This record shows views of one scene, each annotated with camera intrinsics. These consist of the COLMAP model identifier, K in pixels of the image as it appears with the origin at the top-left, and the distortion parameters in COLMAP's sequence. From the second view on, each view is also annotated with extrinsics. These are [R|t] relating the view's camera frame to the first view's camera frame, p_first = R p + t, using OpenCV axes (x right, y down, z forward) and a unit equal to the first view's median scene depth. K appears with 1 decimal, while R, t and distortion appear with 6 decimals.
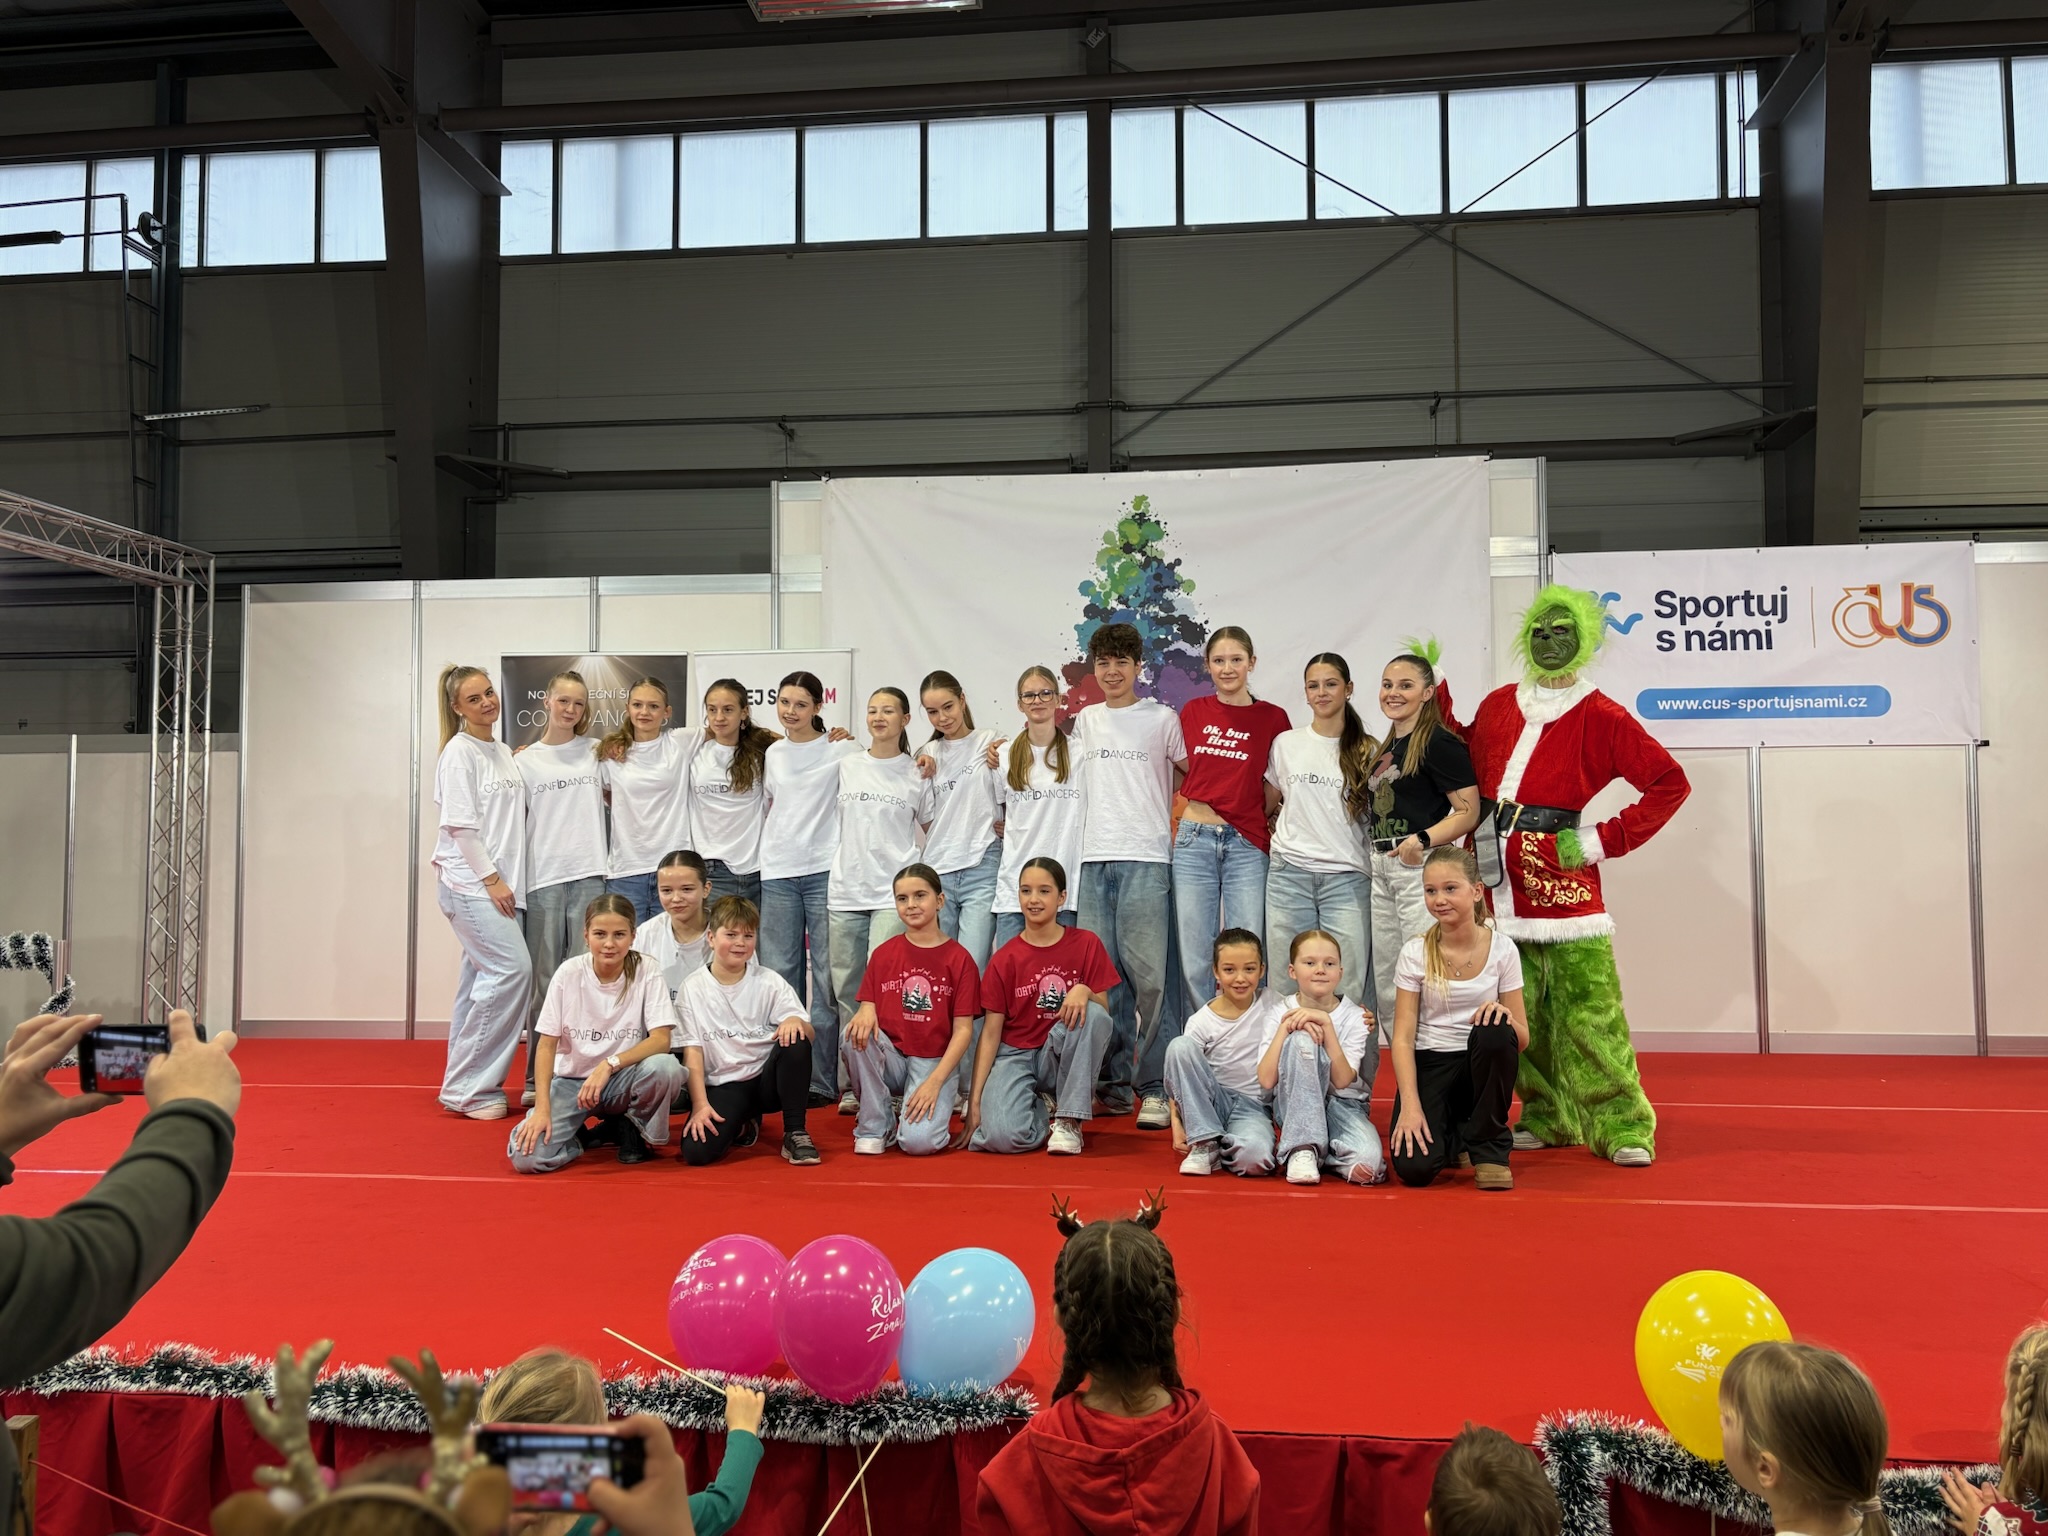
lens RADIAL K [[1662.7, 0, 1024.0], [0, 1662.7, 768.0], [0, 0, 1]] dist [0.106456, -0.186164]
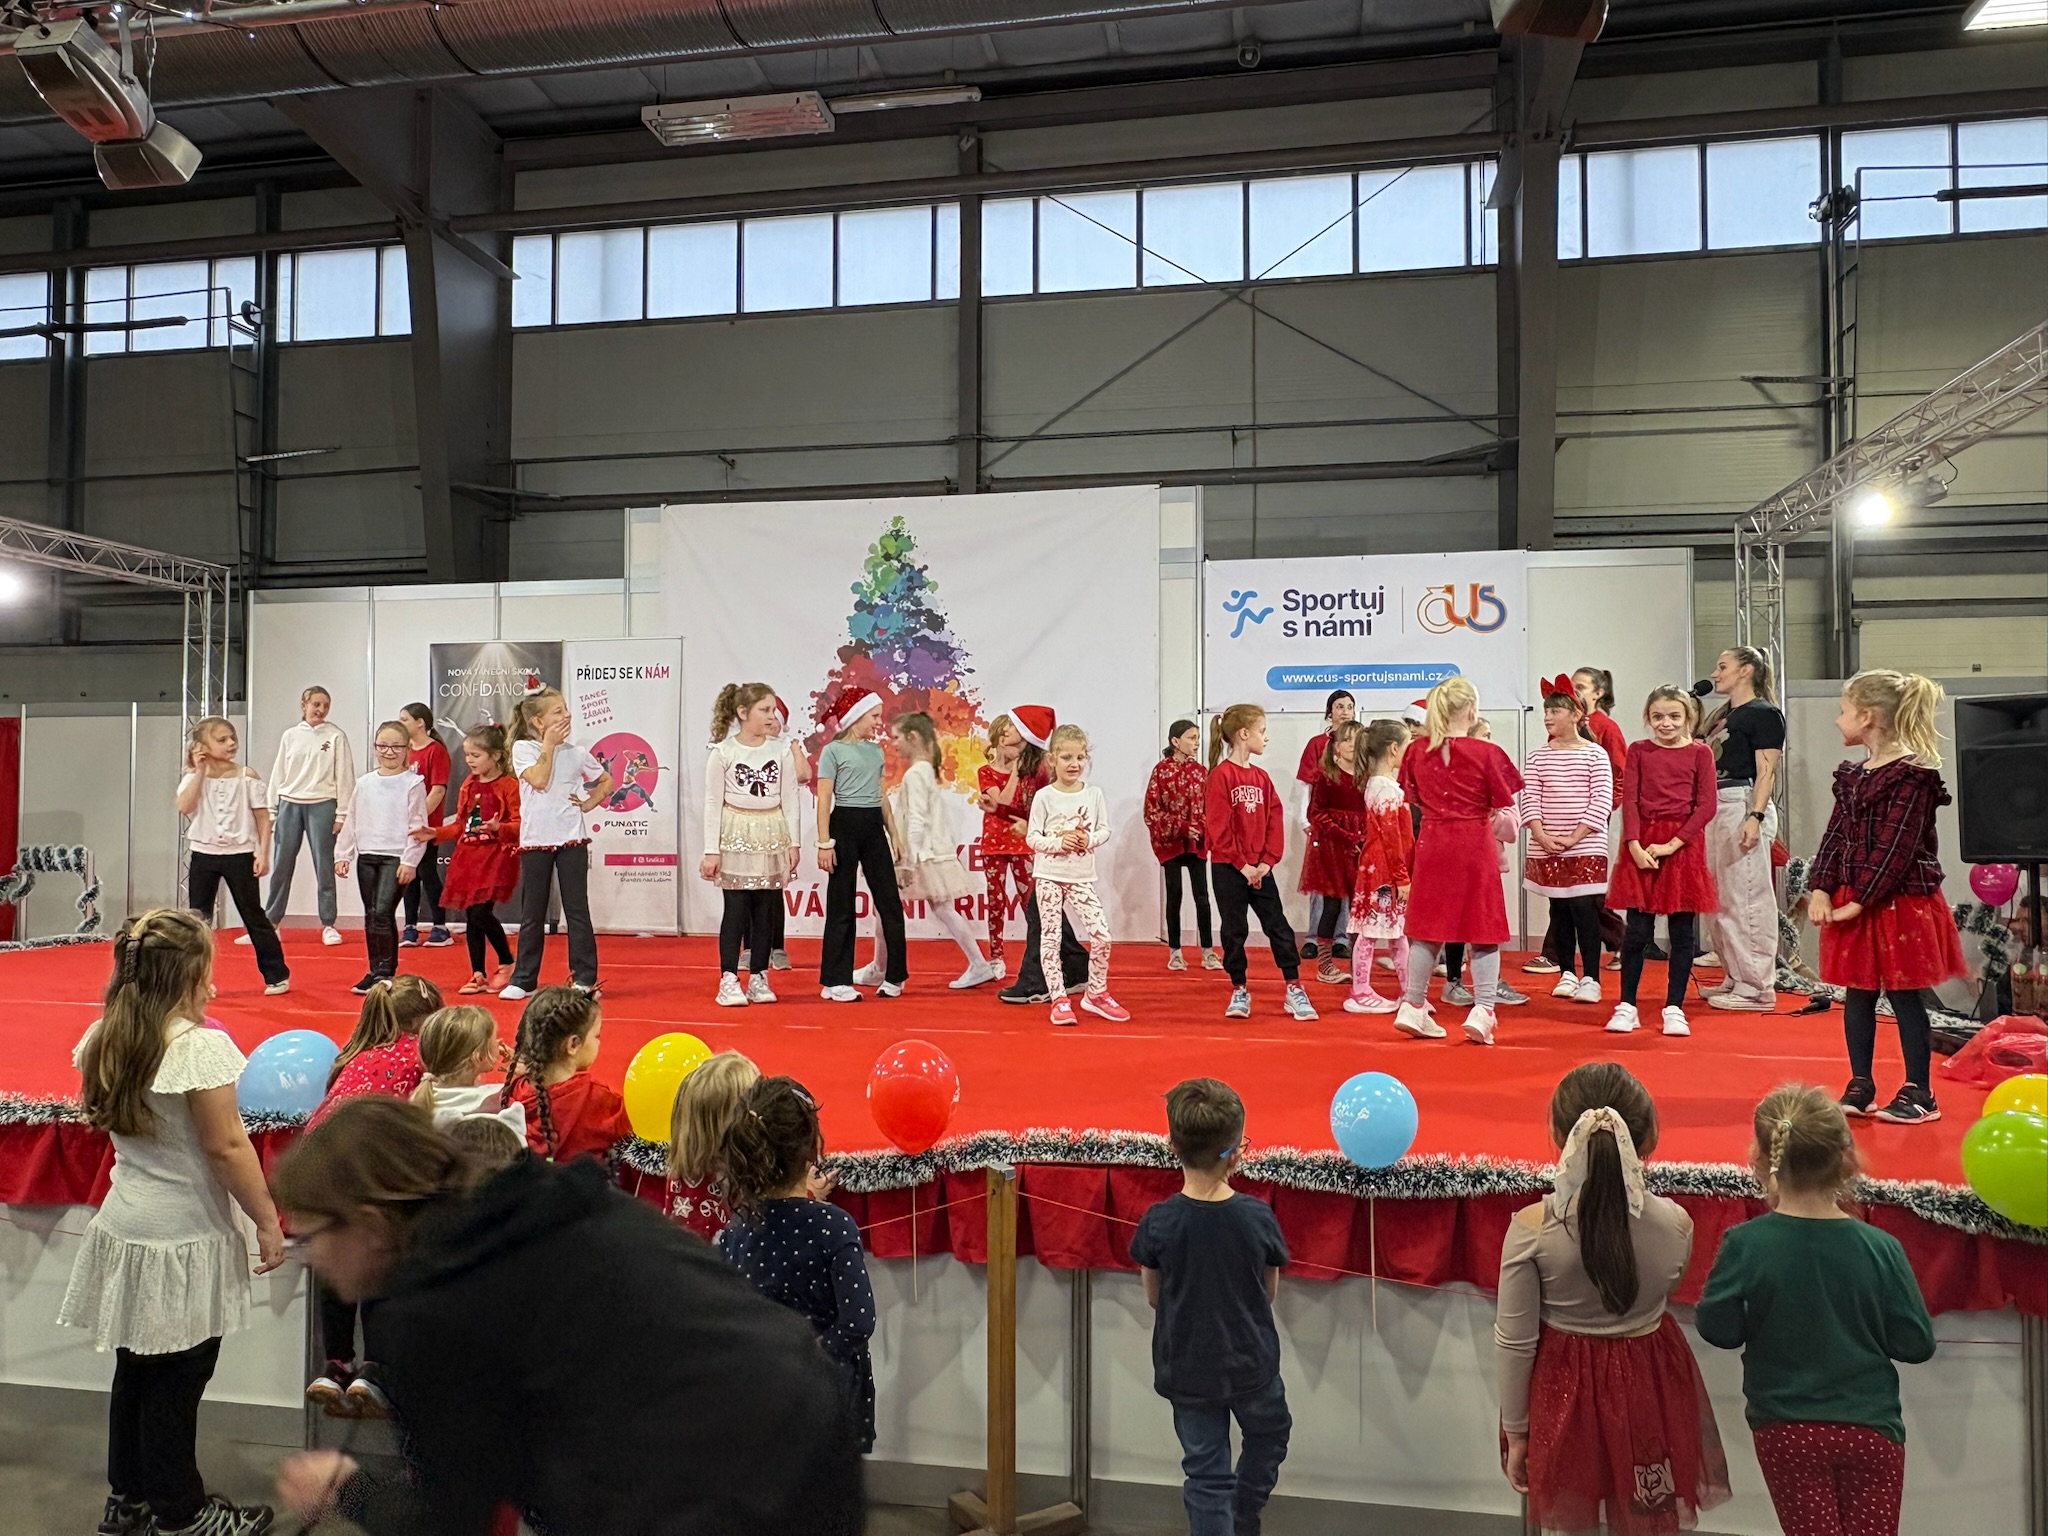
lens RADIAL K [[1416.2, 0, 1024.0], [0, 1416.2, 768.0], [0, 0, 1]] dist [0.040867, -0.112534]
pose [[0.997930, 0.002550, -0.064261, 0.158240], [-0.000927, 0.999680, 0.025272, 0.002272], [0.064305, -0.025160, 0.997613, -0.060873]]
